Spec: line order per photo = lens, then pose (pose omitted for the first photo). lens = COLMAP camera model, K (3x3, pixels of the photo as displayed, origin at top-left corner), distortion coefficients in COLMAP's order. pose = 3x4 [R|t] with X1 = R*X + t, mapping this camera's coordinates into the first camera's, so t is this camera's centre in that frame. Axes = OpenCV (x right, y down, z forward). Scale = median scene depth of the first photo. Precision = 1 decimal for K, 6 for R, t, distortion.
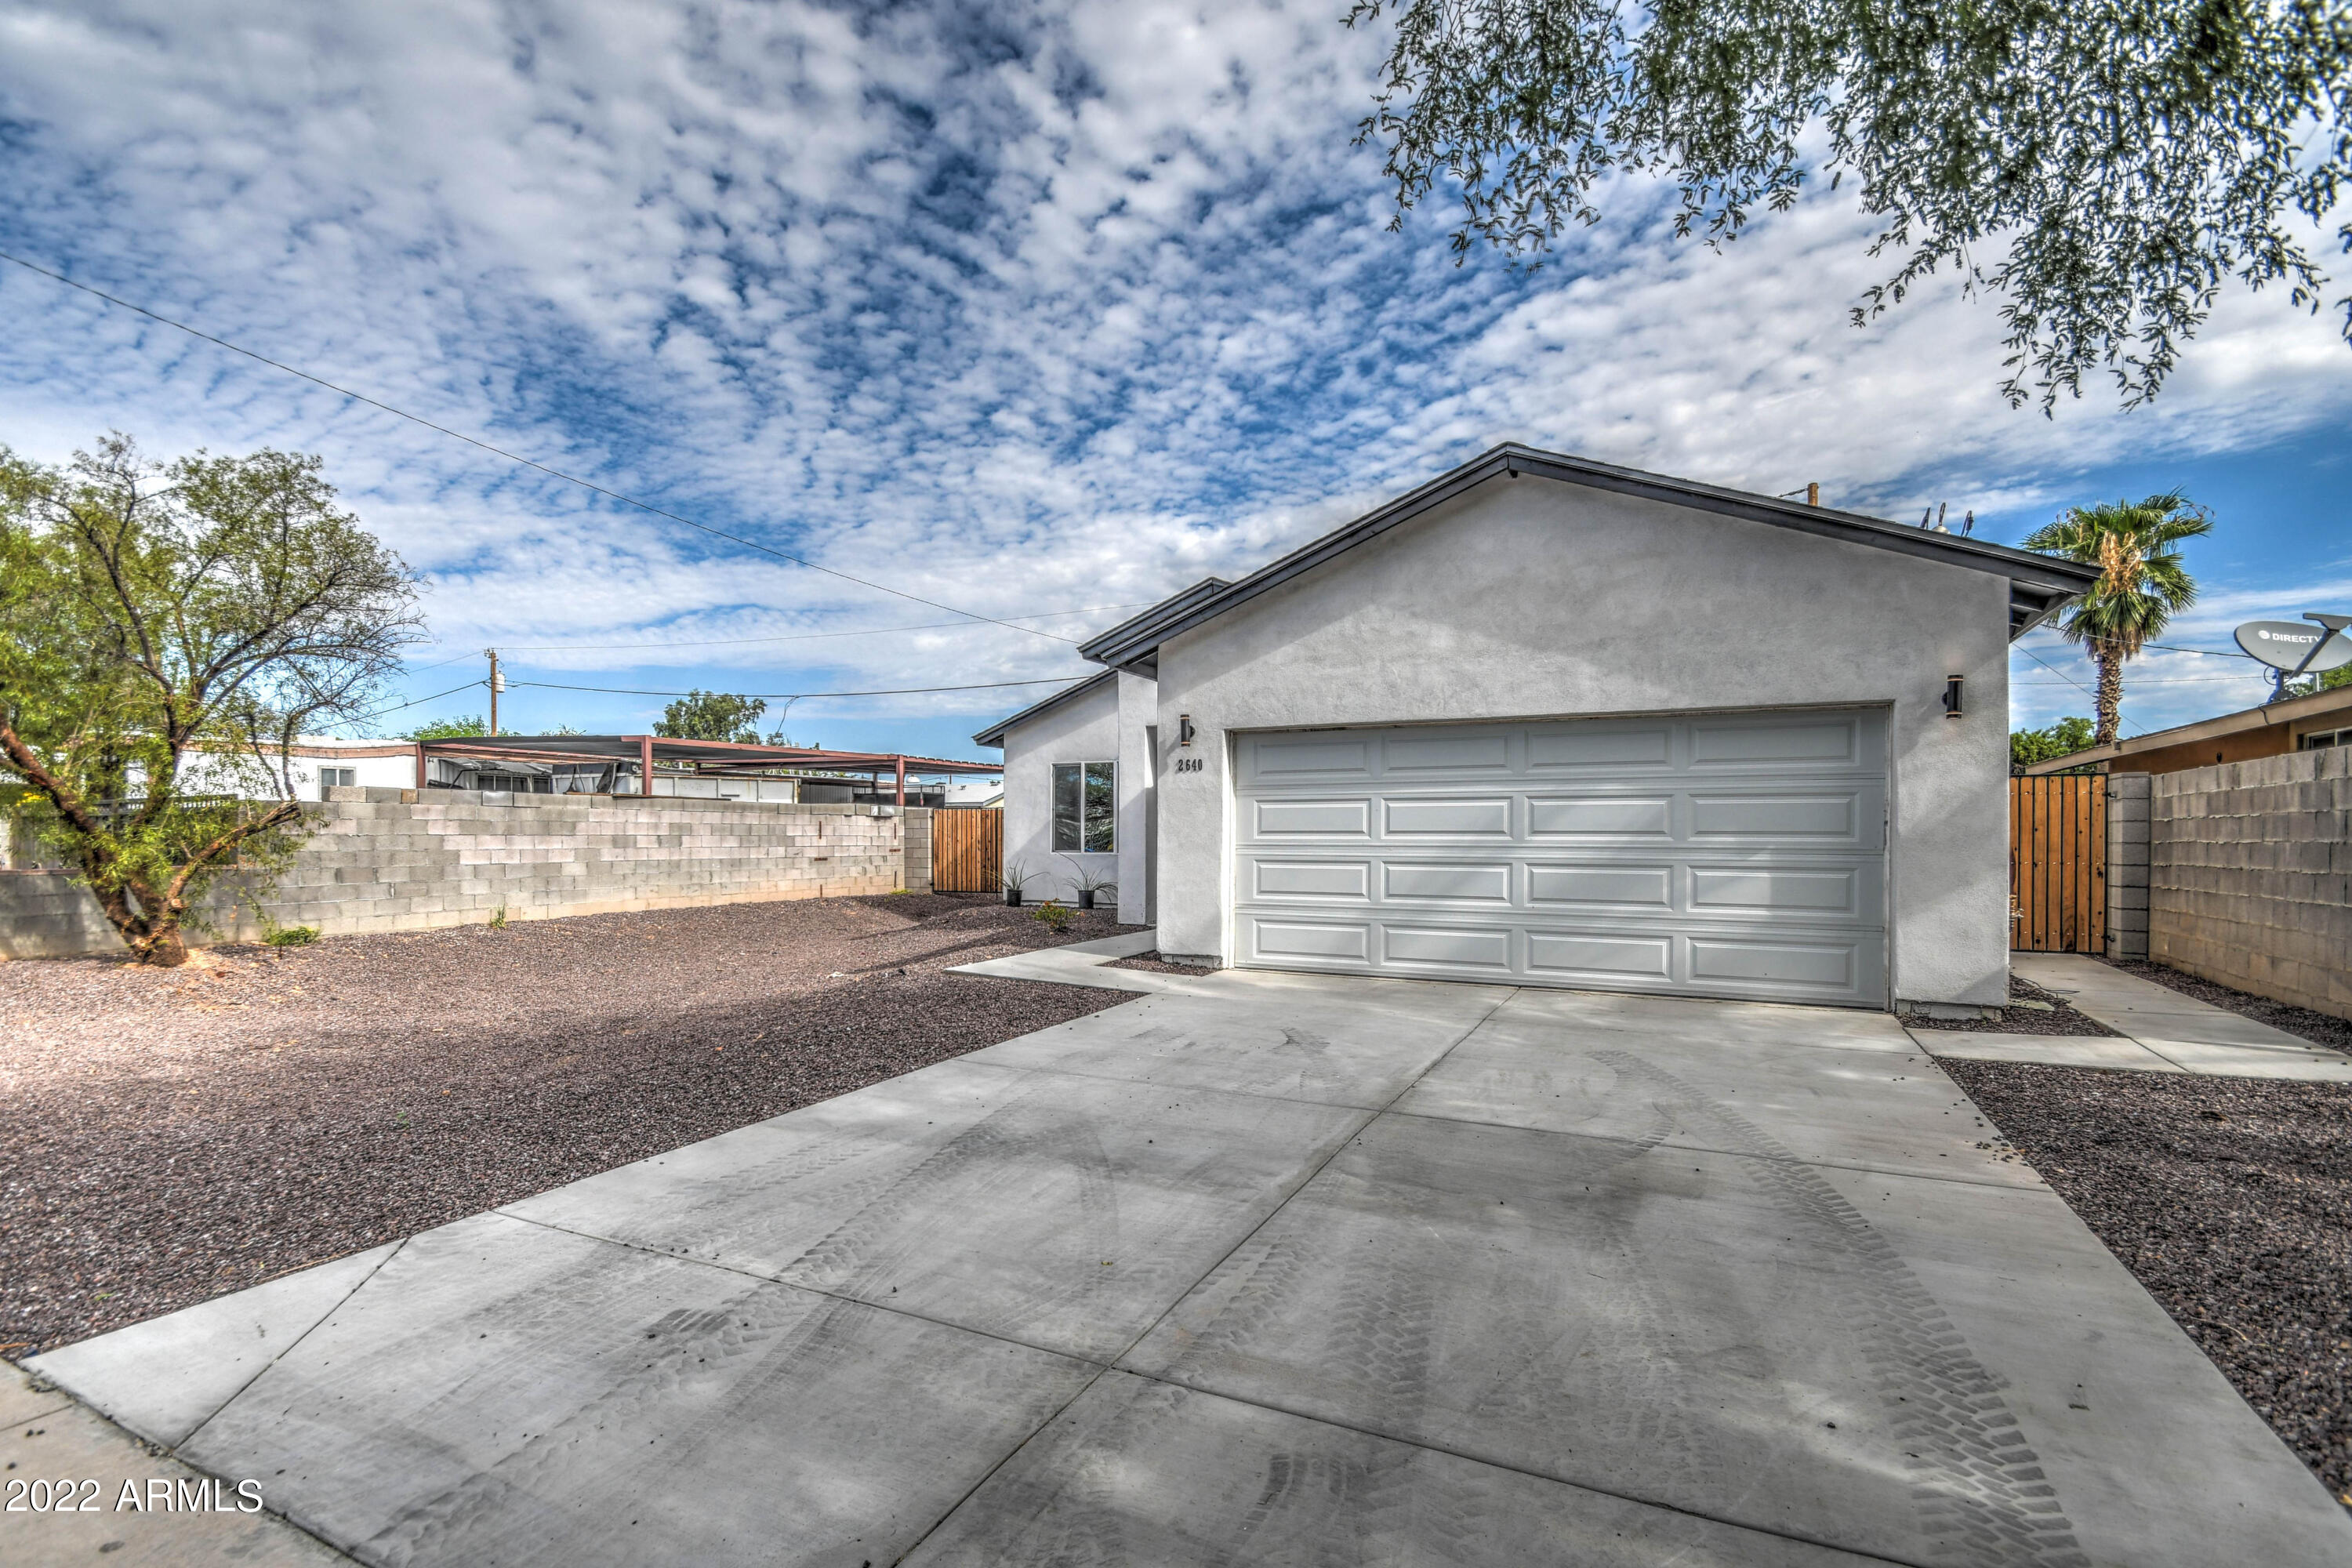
lens RADIAL K [[1071.7, 0, 1167.1], [0, 1071.7, 840.3], [0, 0, 1]] dist [0.003125, 0.000053]
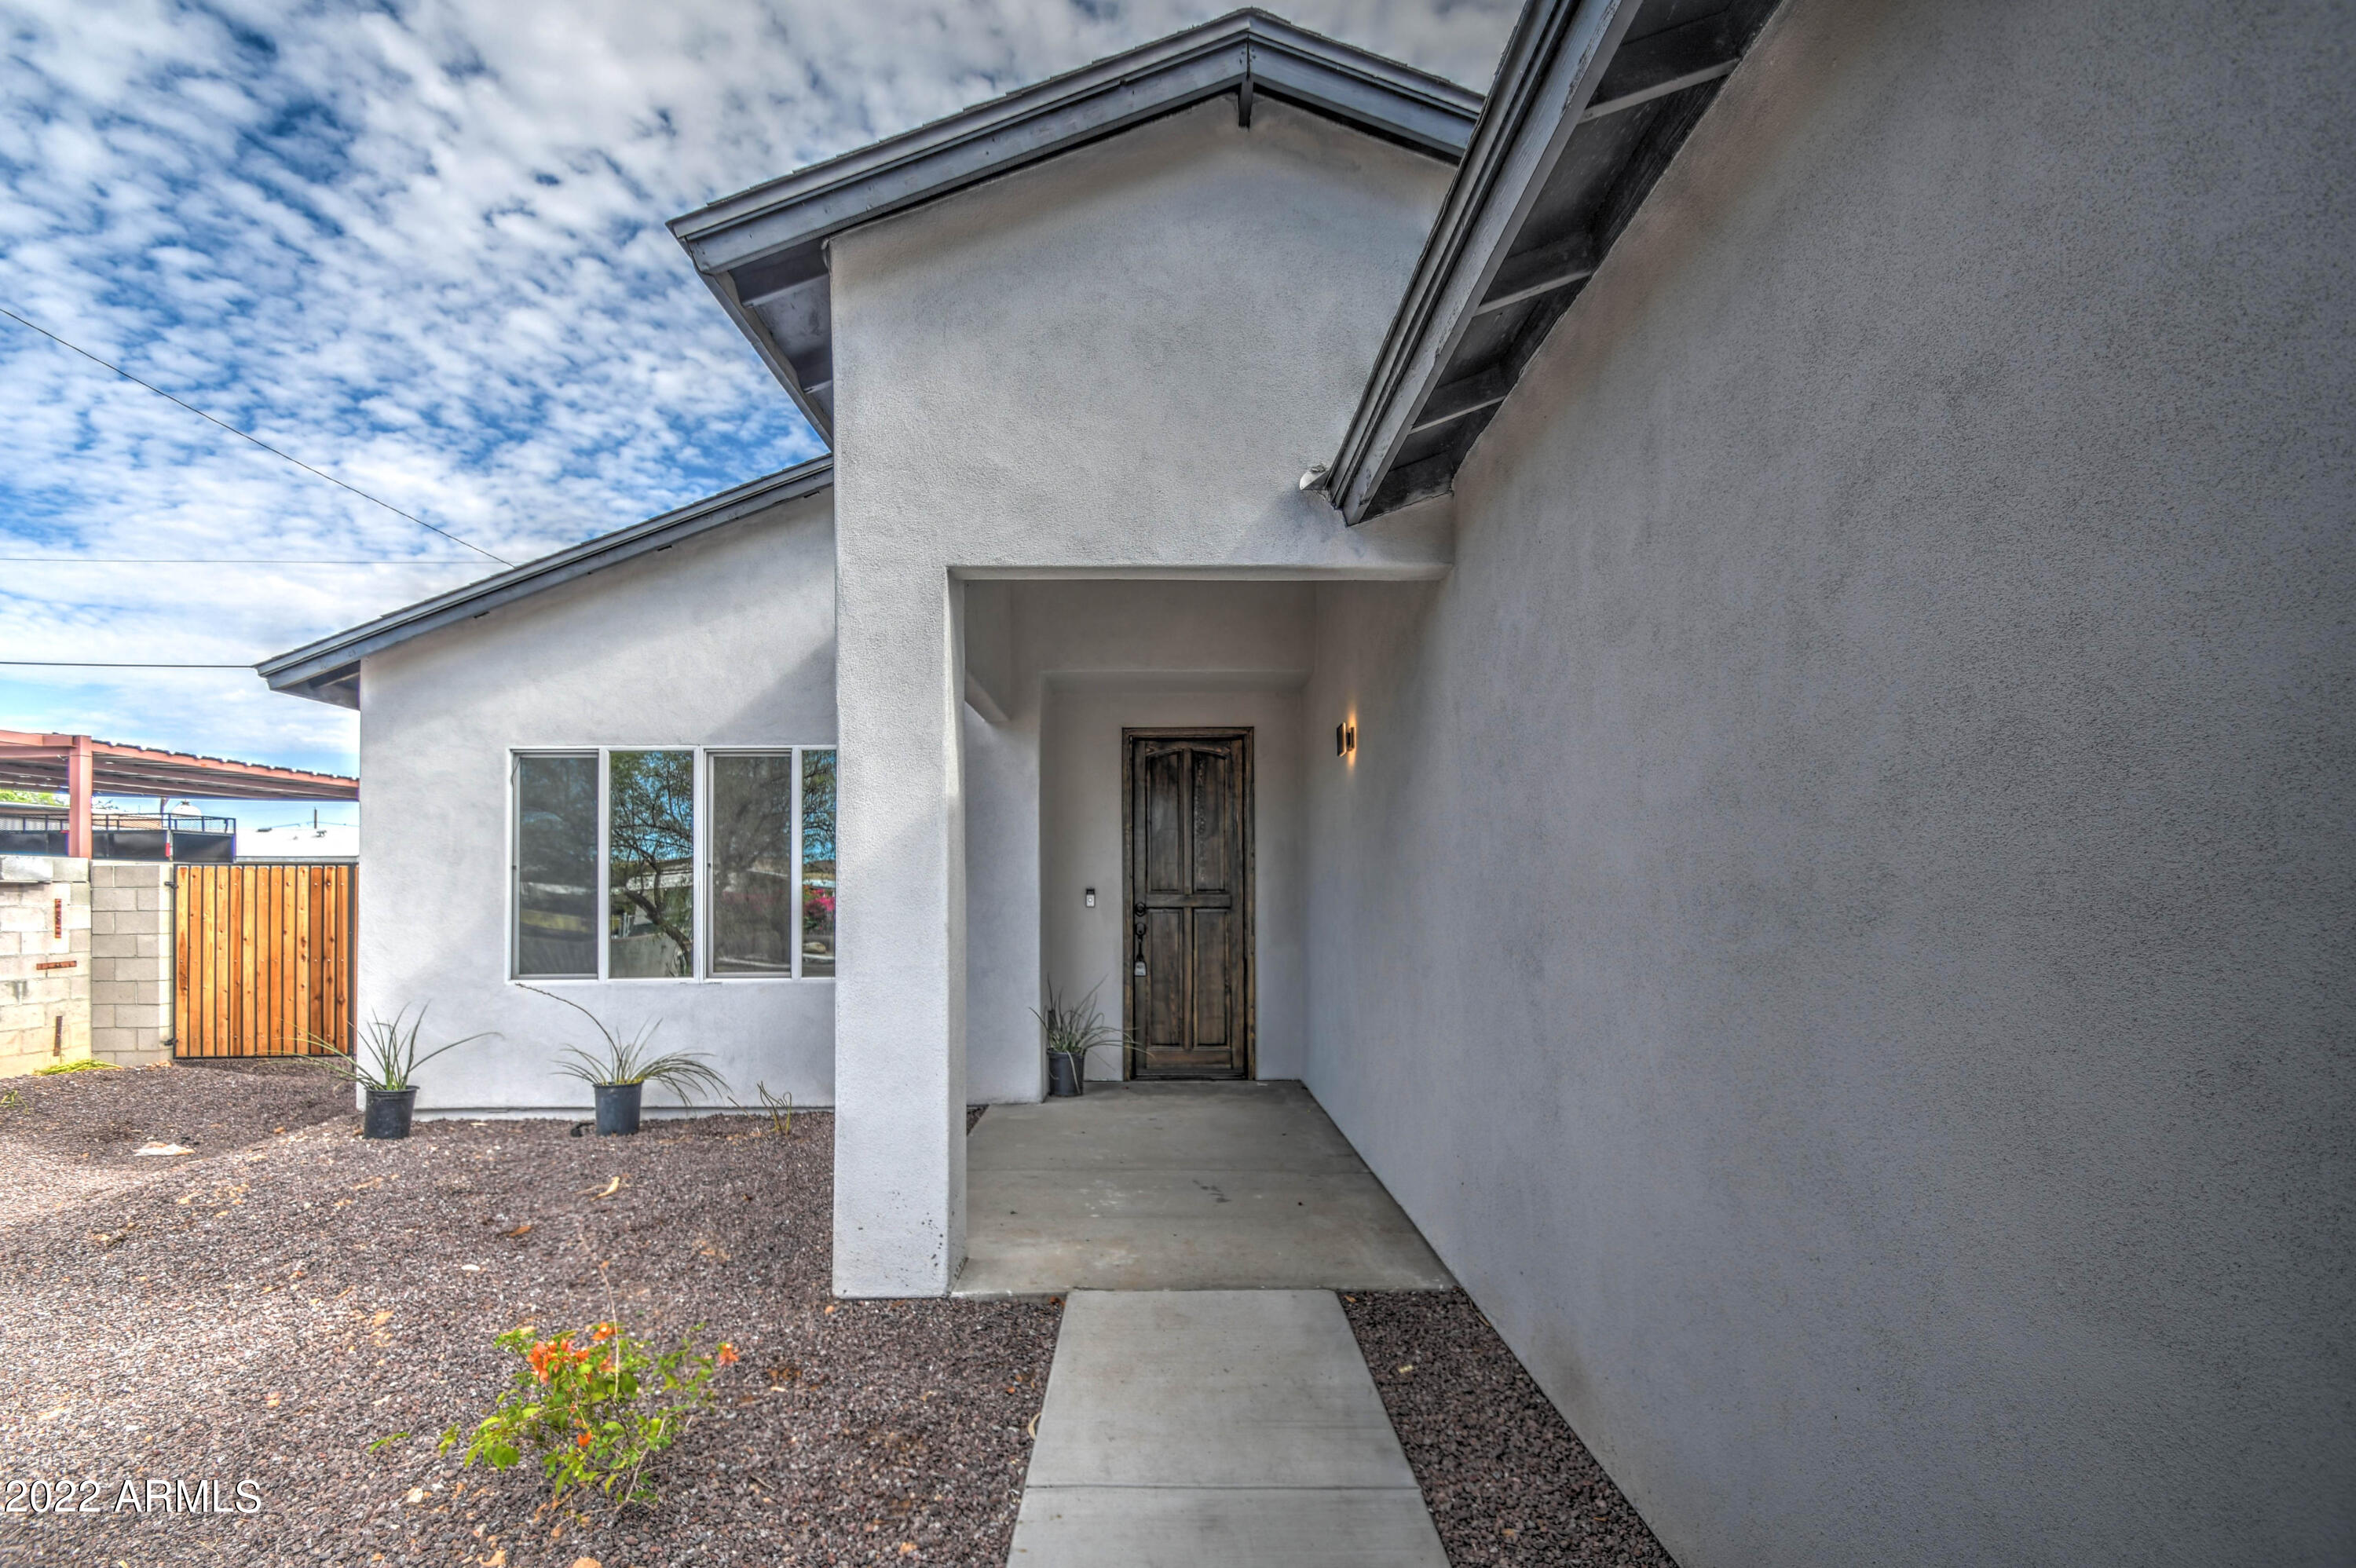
lens RADIAL K [[1049.2, 0, 1180.5], [0, 1049.2, 868.3], [0, 0, 1]] dist [0.020413, -0.016545]
pose [[0.889956, 0.009063, 0.455957, -0.124891], [0.006210, 0.999469, -0.031988, -0.029100], [-0.456005, 0.031299, 0.889427, 1.029515]]
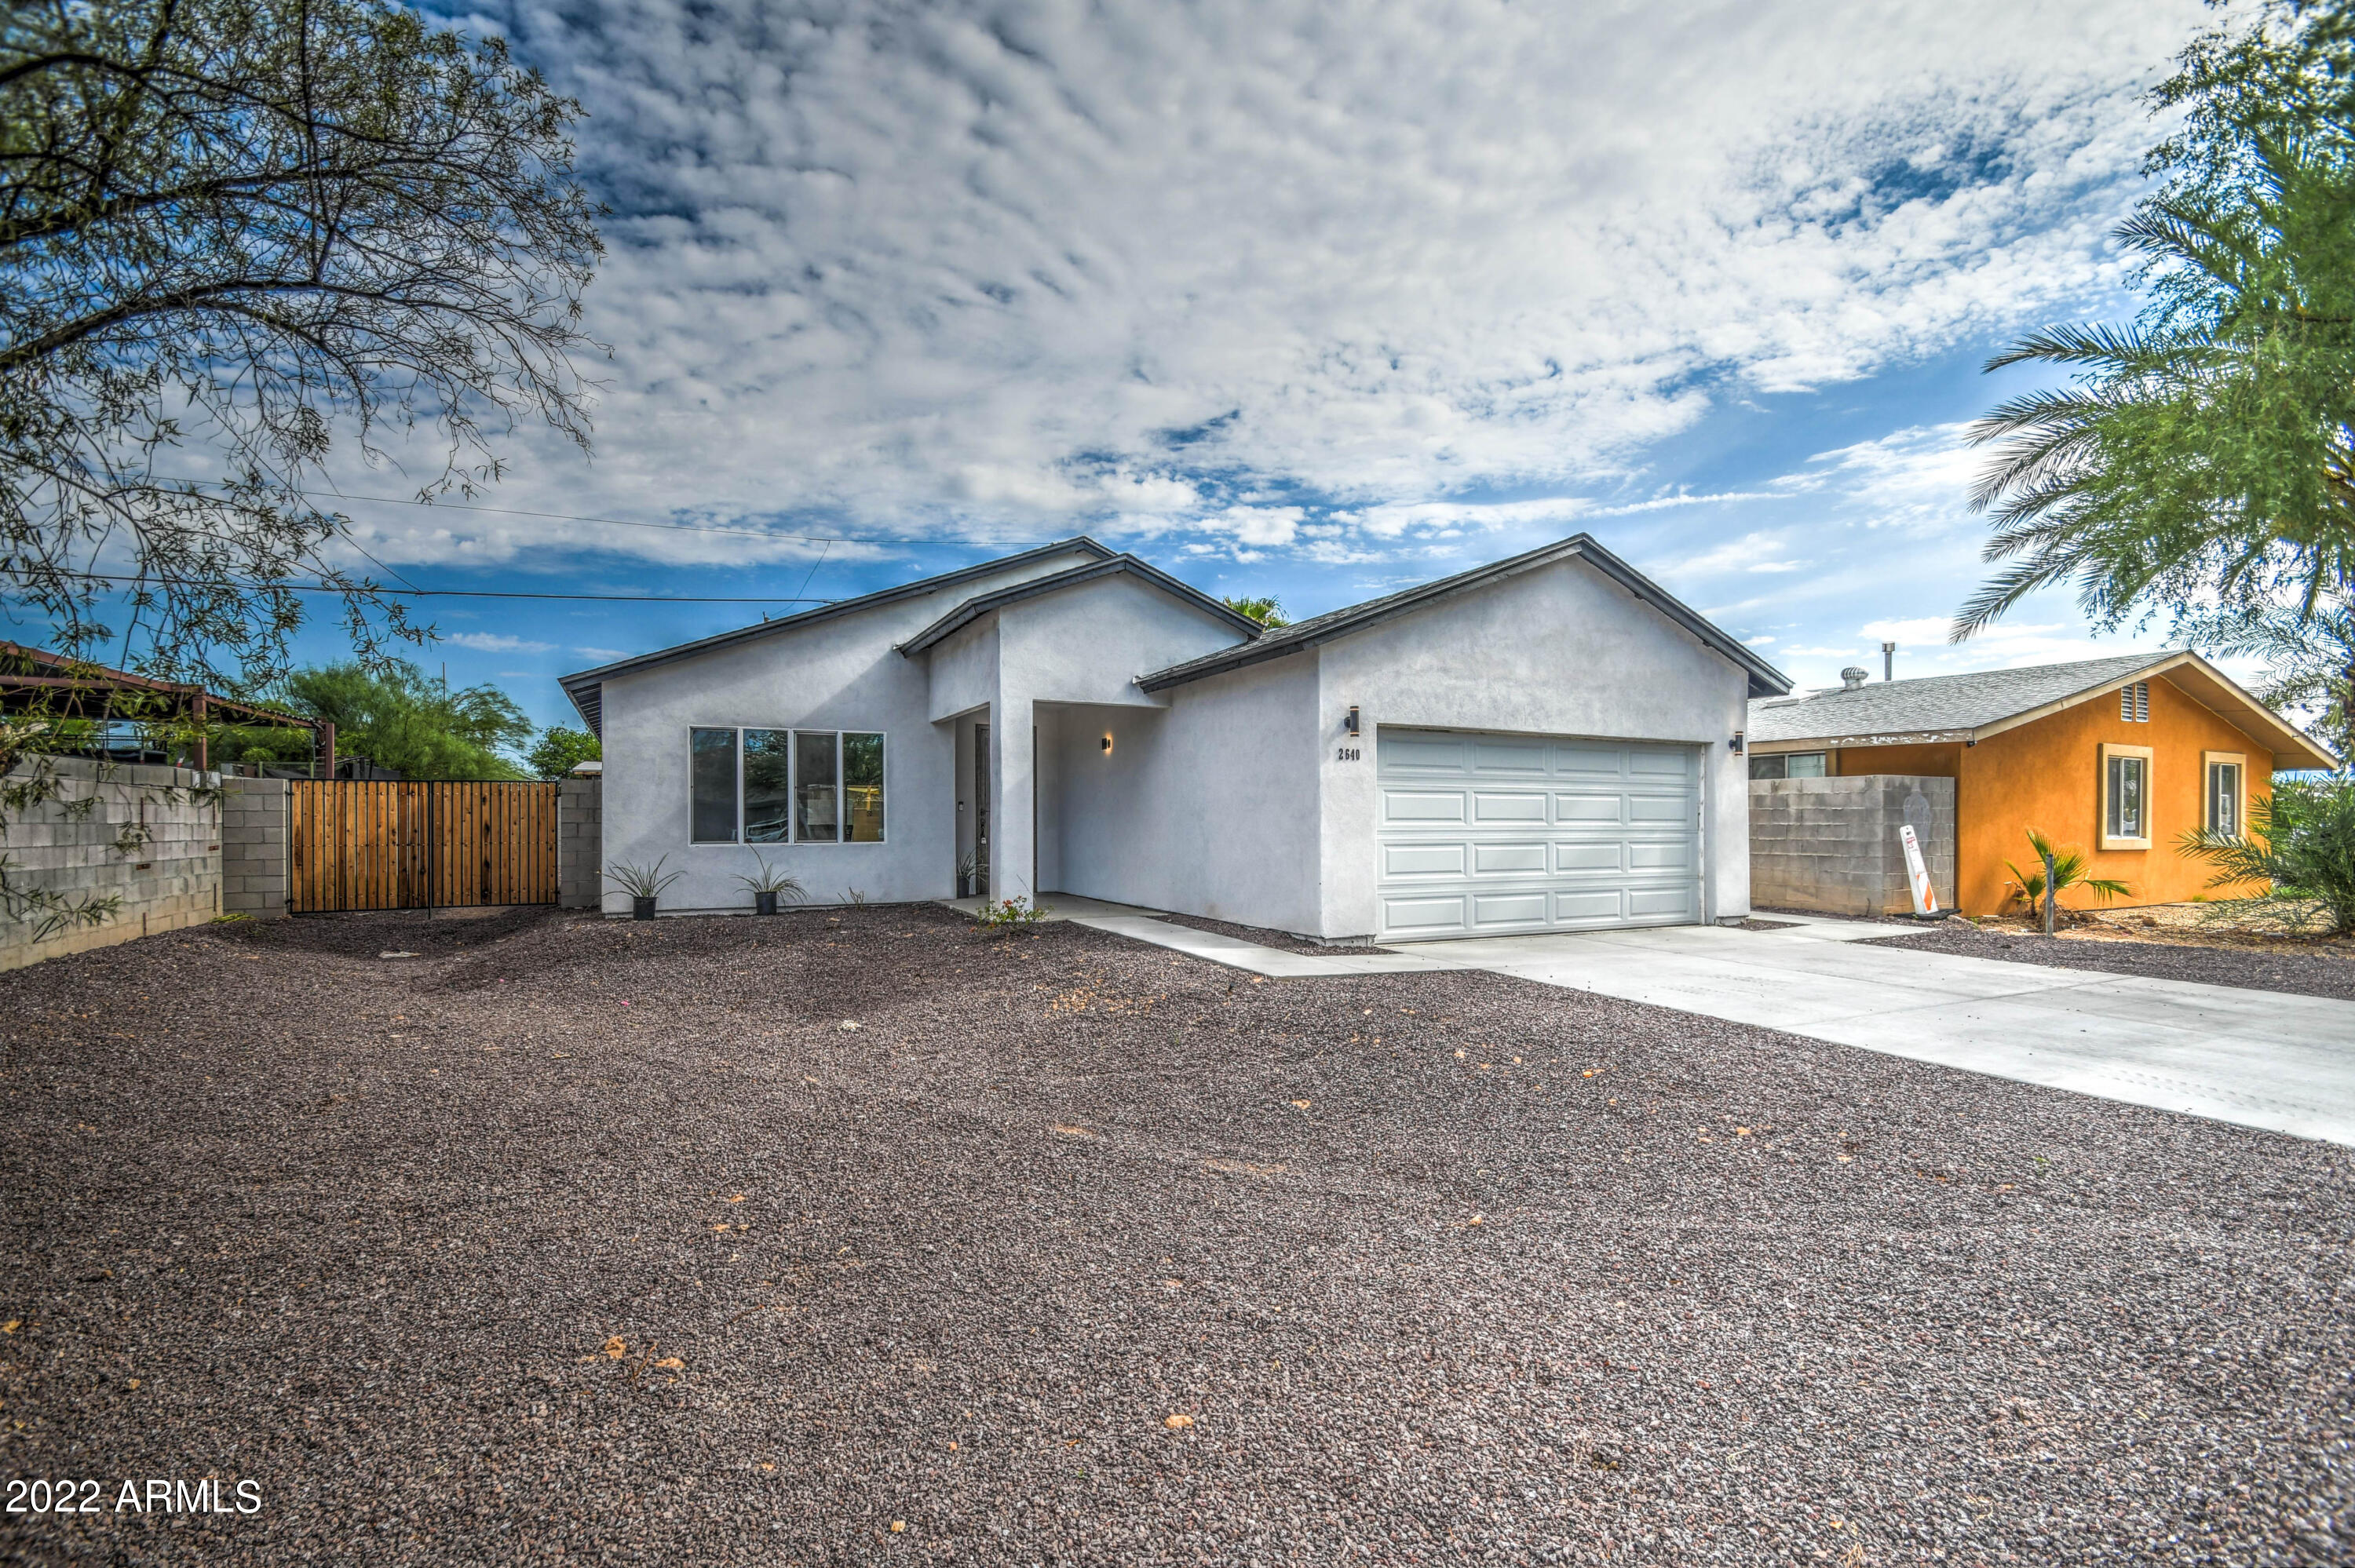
lens RADIAL K [[1030.4, 0, 1174.7], [0, 1030.4, 829.7], [0, 0, 1]] dist [0.019093, -0.014404]
pose [[0.607309, -0.006685, 0.794437, -0.891582], [0.005164, 0.999977, 0.004468, -0.002393], [-0.794449, 0.001389, 0.607330, 0.531369]]
